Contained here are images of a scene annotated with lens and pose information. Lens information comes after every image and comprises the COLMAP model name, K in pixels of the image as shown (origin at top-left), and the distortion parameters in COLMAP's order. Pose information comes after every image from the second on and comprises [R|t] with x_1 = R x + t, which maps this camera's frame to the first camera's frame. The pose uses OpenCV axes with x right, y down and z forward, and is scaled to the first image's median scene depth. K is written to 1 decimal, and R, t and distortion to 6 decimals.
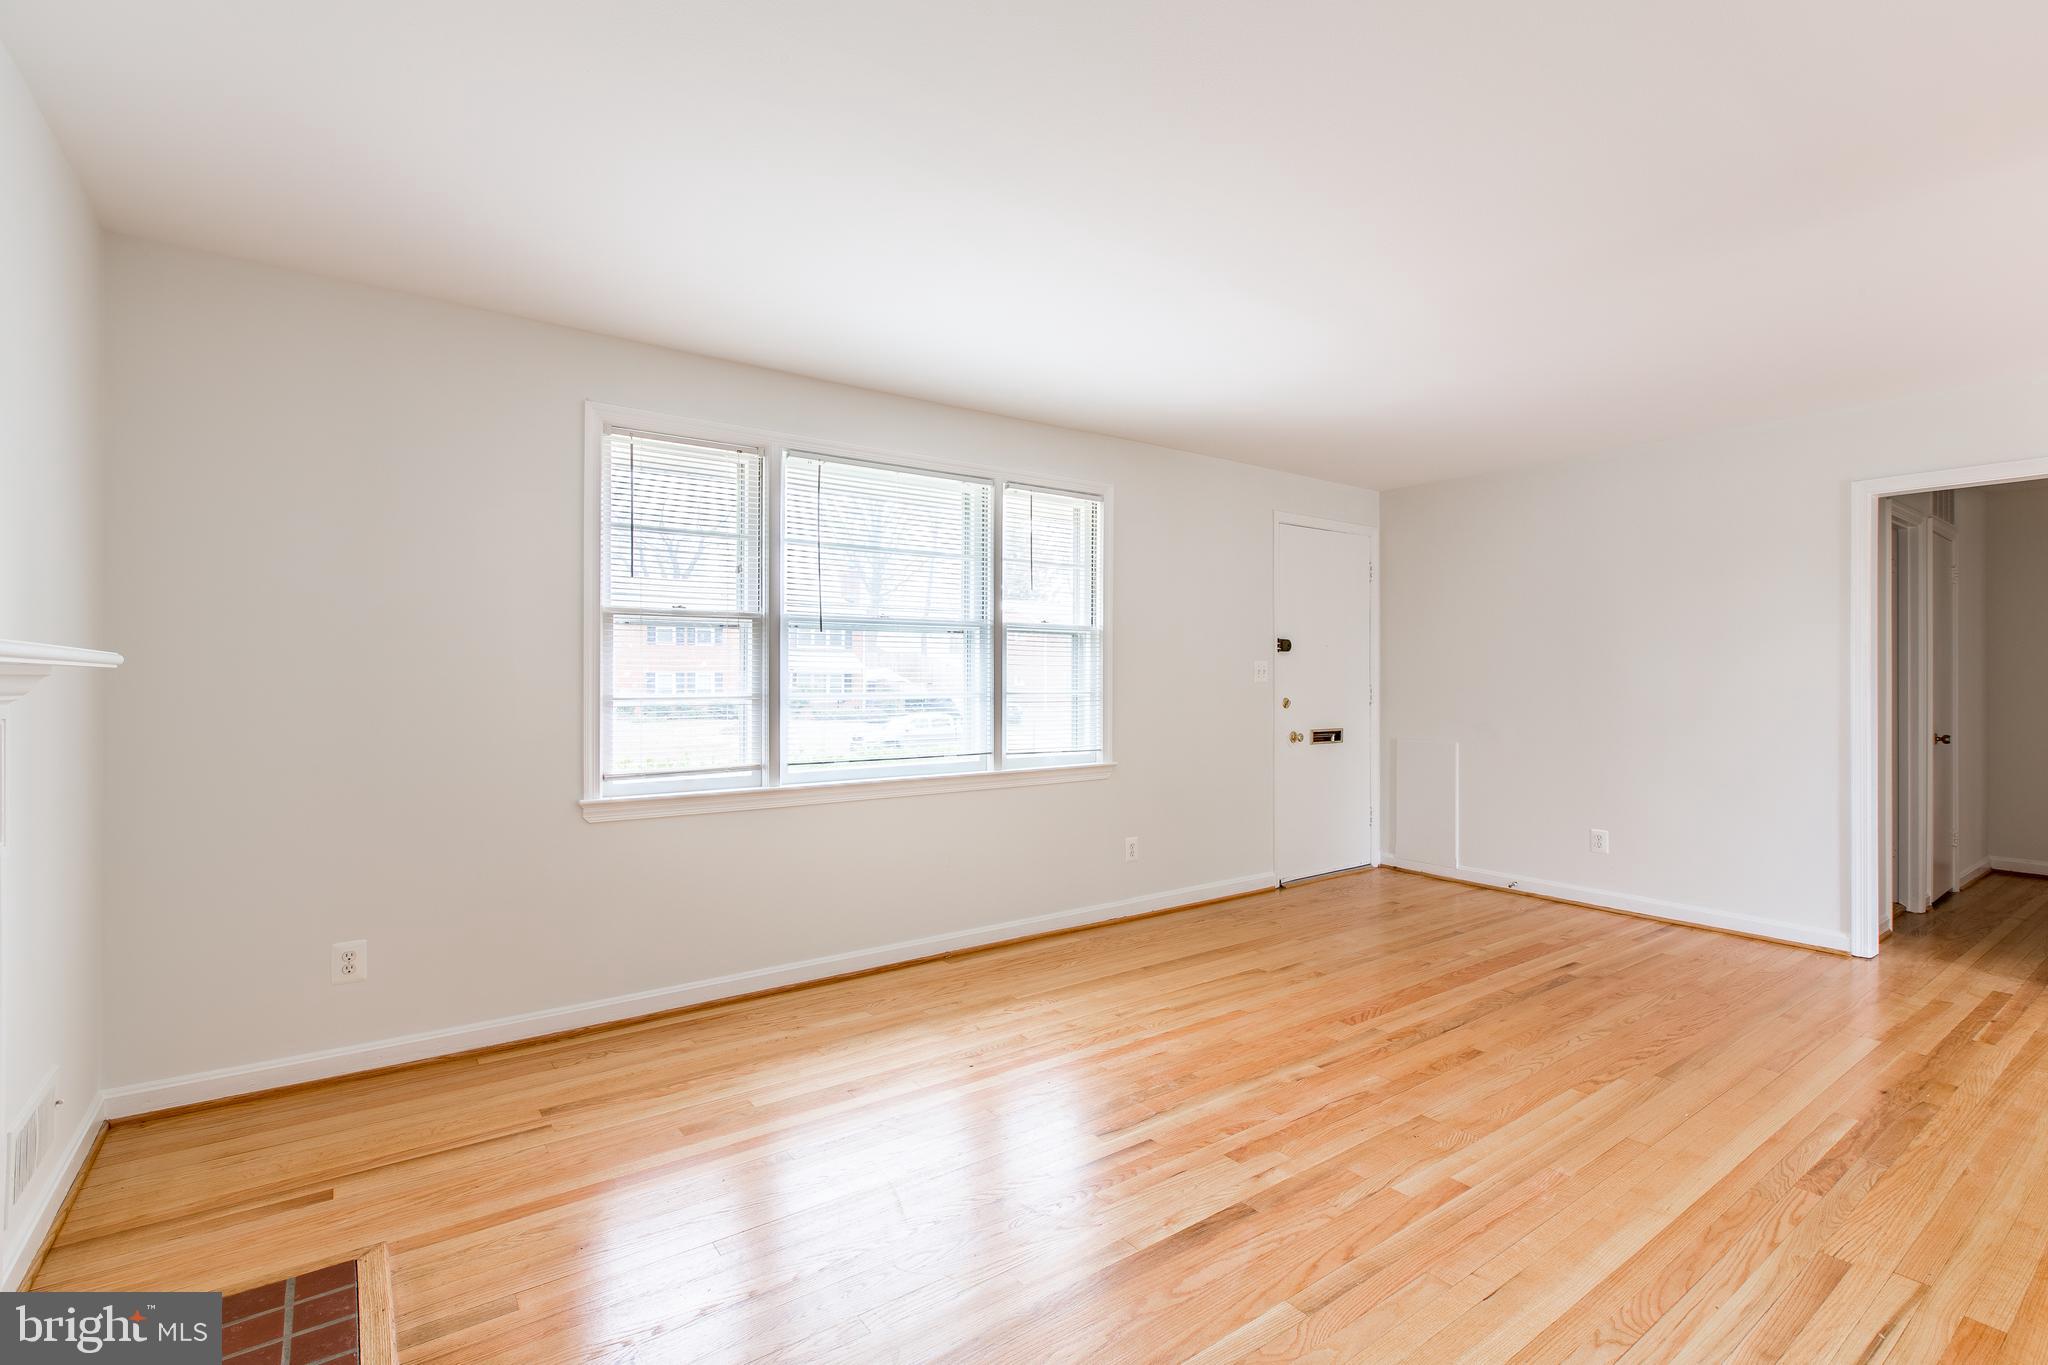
lens RADIAL K [[918.8, 0, 1005.0], [0, 918.8, 687.4], [0, 0, 1]] dist [-0.000946, -0.000708]
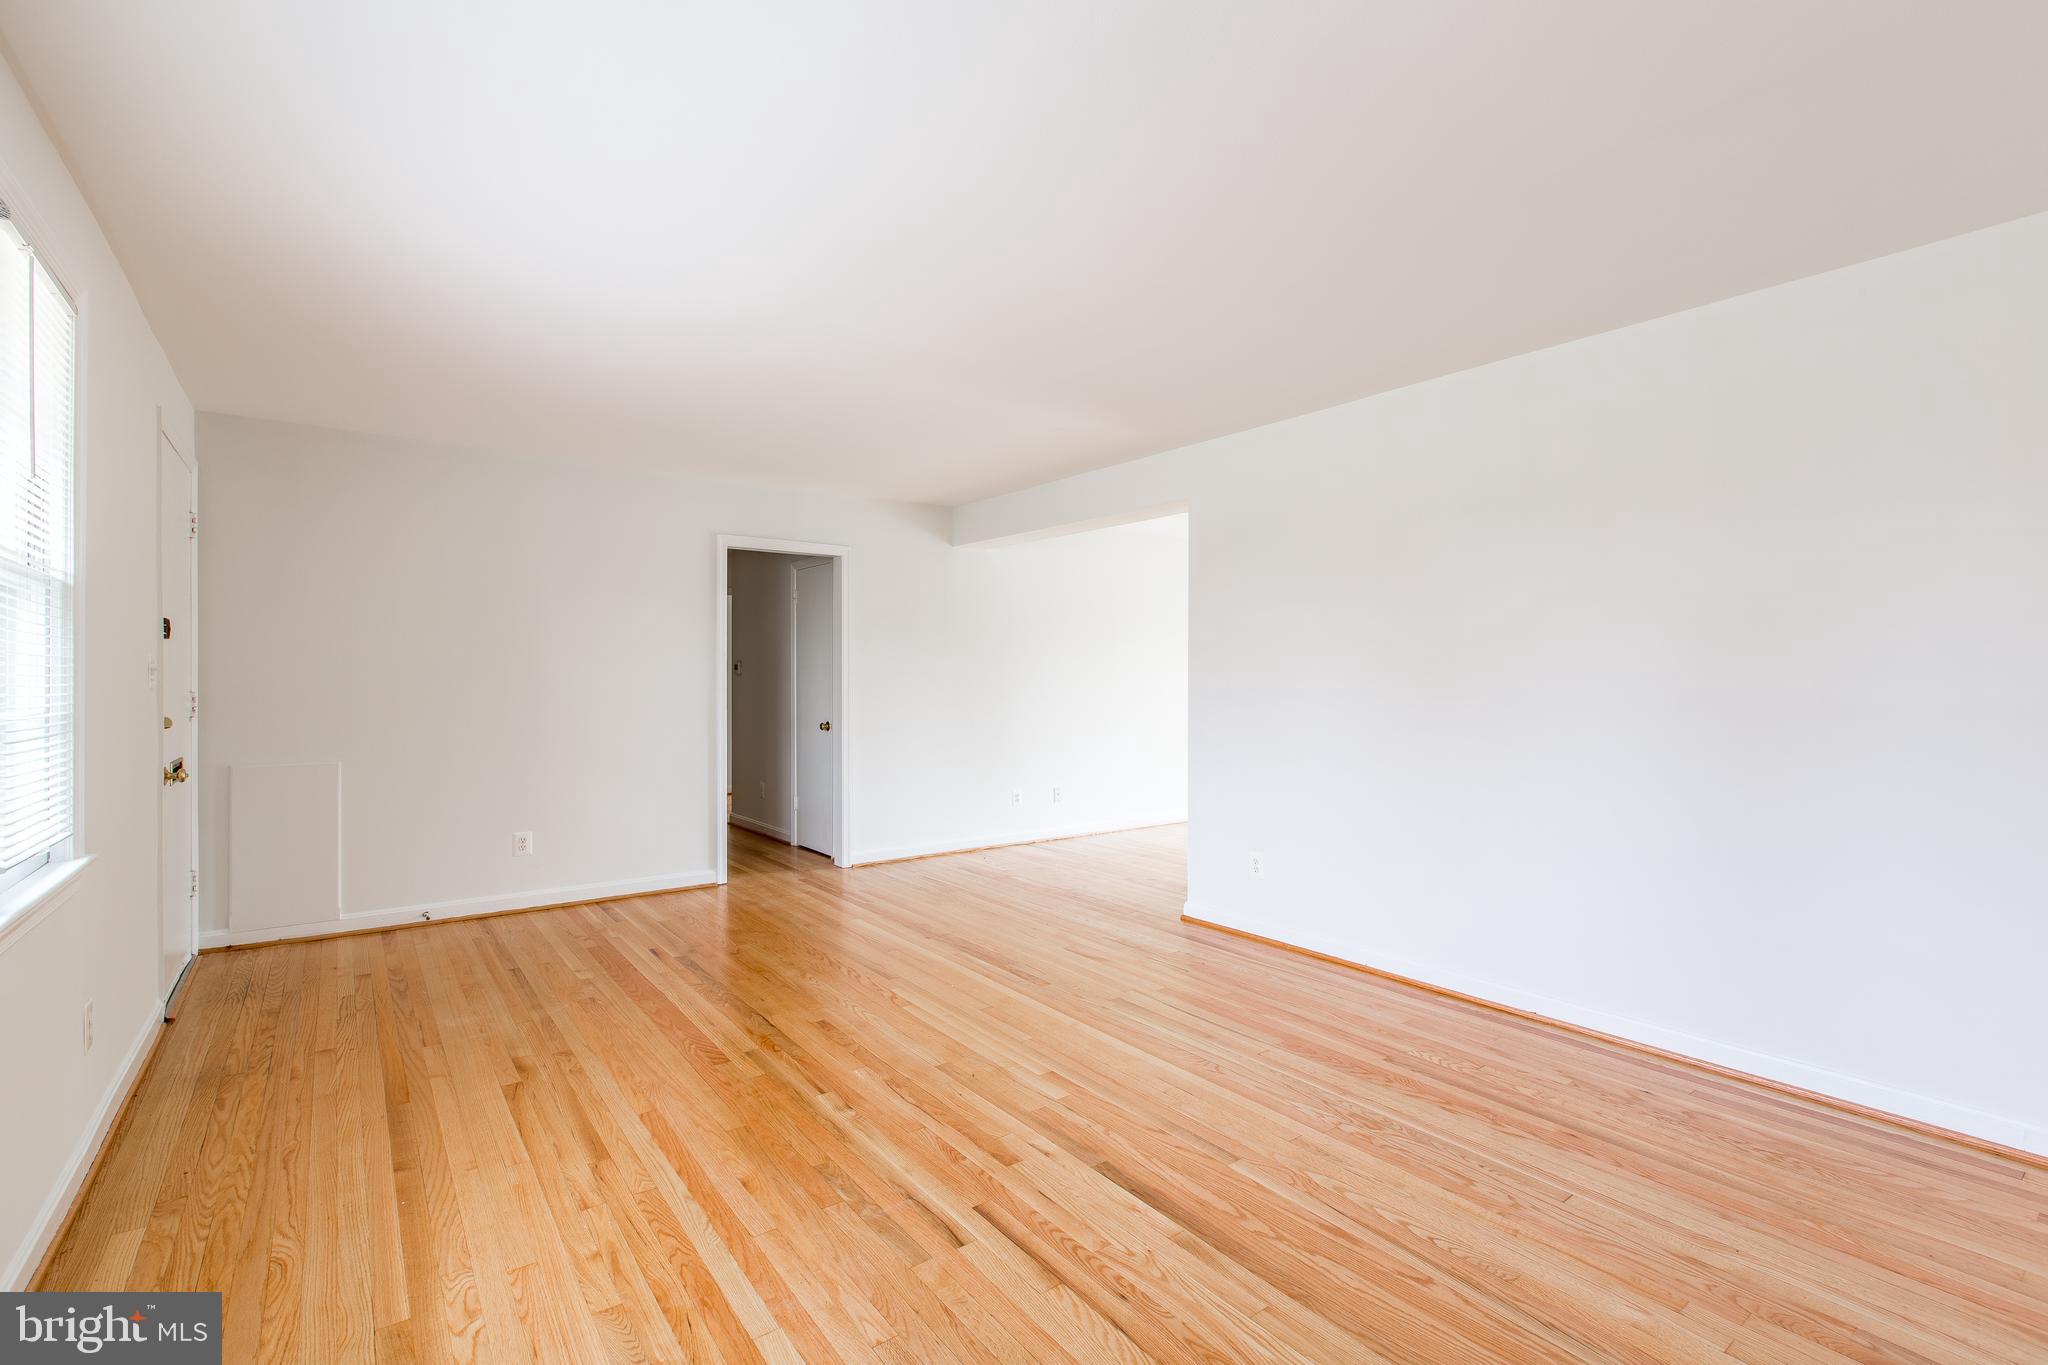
lens RADIAL K [[918.8, 0, 1014.7], [0, 918.8, 681.0], [0, 0, 1]] dist [-0.000946, -0.000708]
pose [[-0.024899, -0.003805, 0.999683, -0.449958], [0.012195, 0.999917, 0.004109, -0.007773], [-0.999616, 0.012293, -0.024850, 0.614516]]
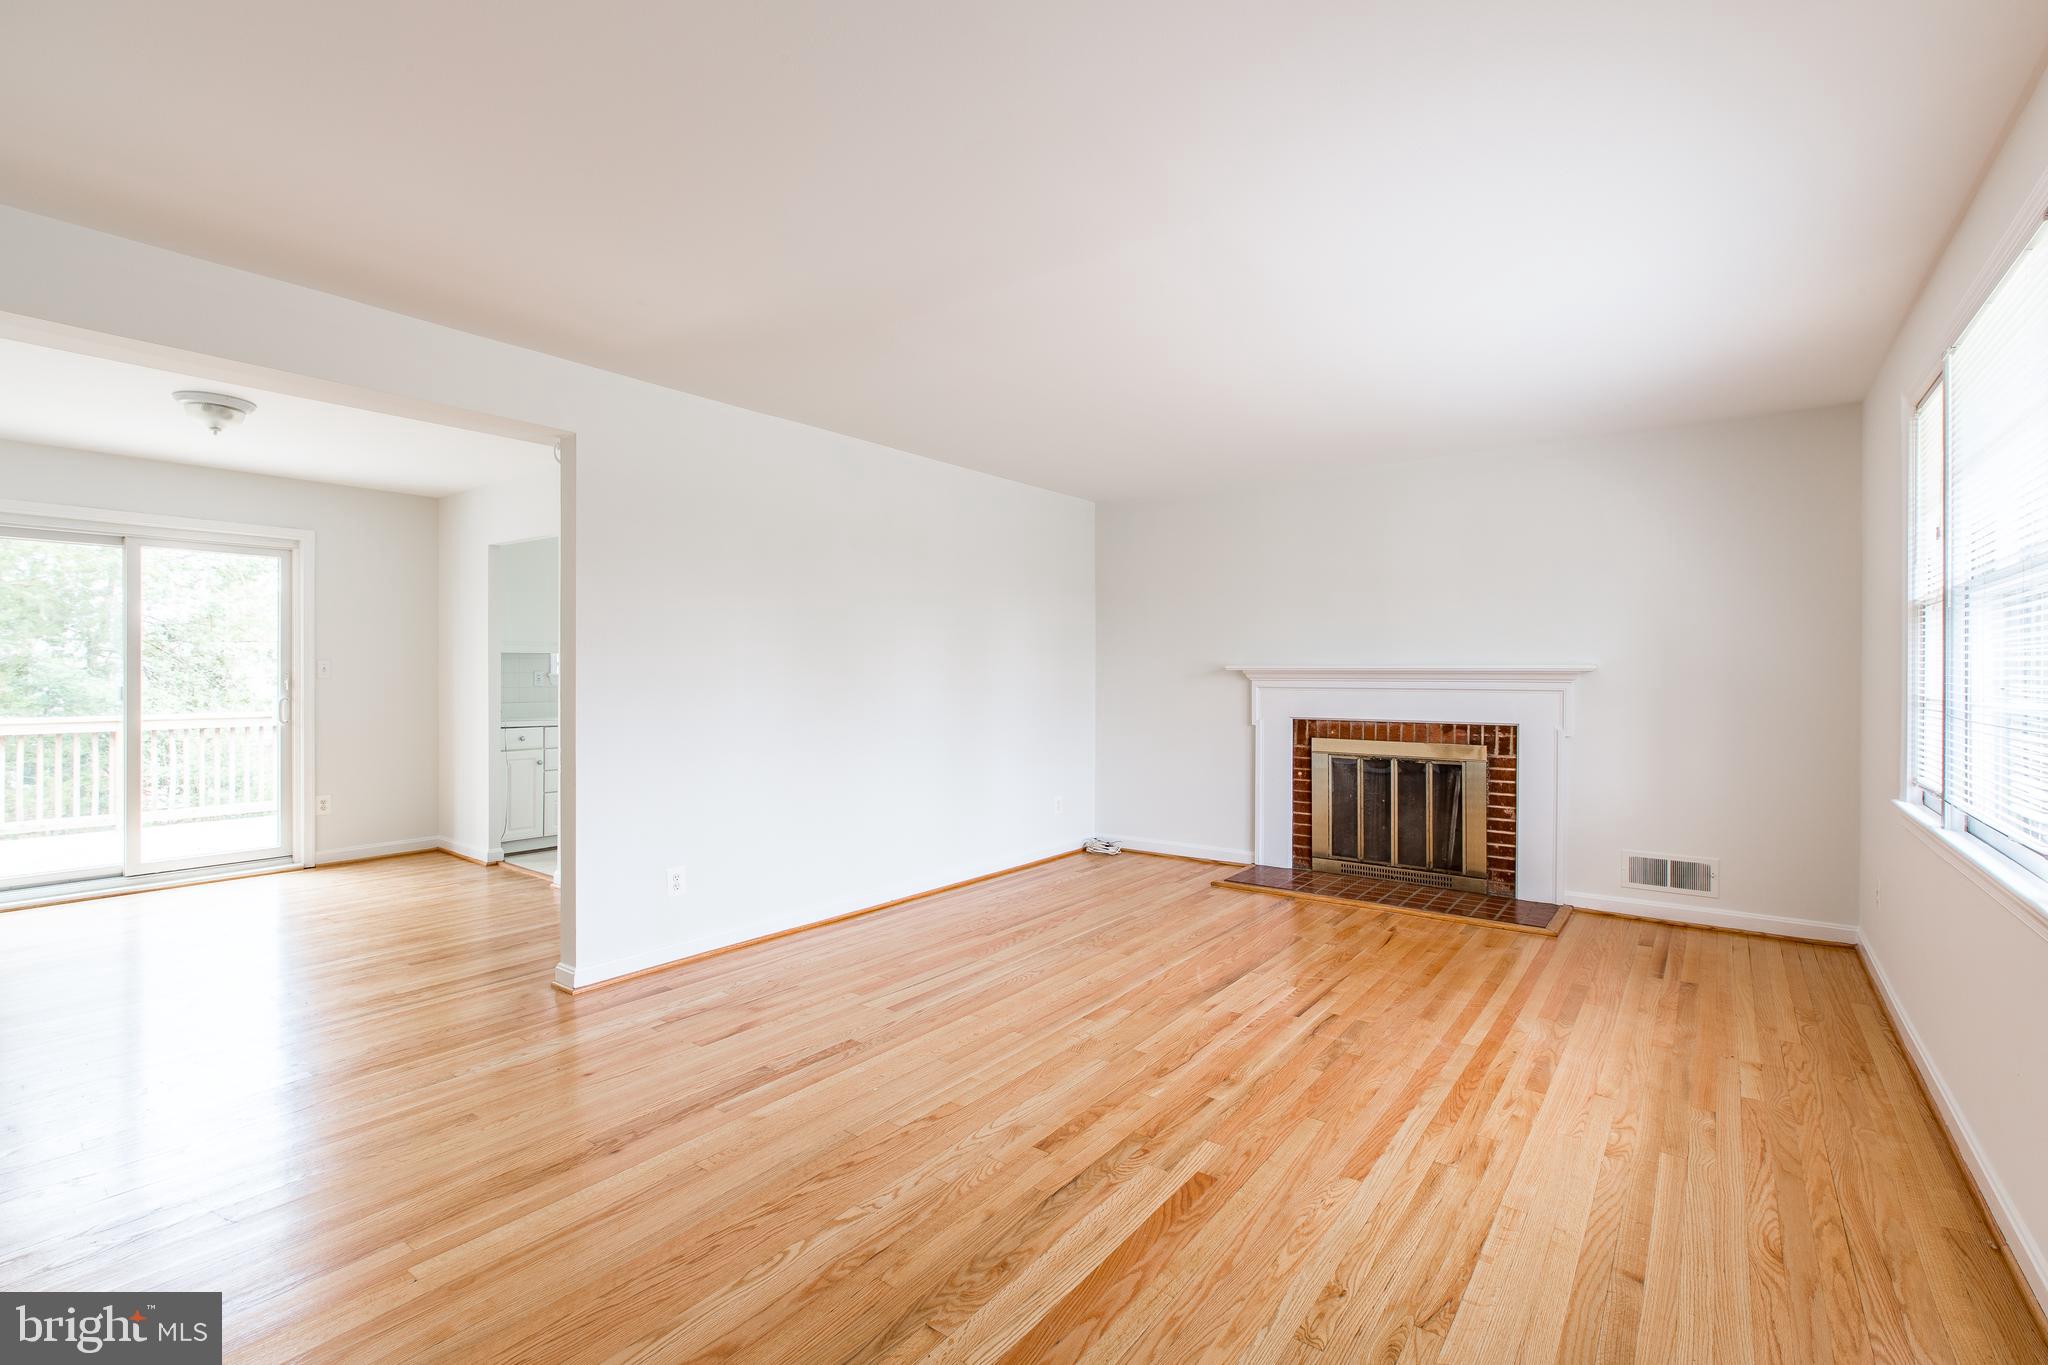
lens RADIAL K [[918.8, 0, 1026.4], [0, 918.8, 672.2], [0, 0, 1]] dist [-0.000946, -0.000708]
pose [[-0.950849, 0.000554, -0.309656, 0.598258], [-0.003429, 0.999918, 0.012318, -0.016104], [0.309637, 0.012775, -0.950769, 1.350221]]
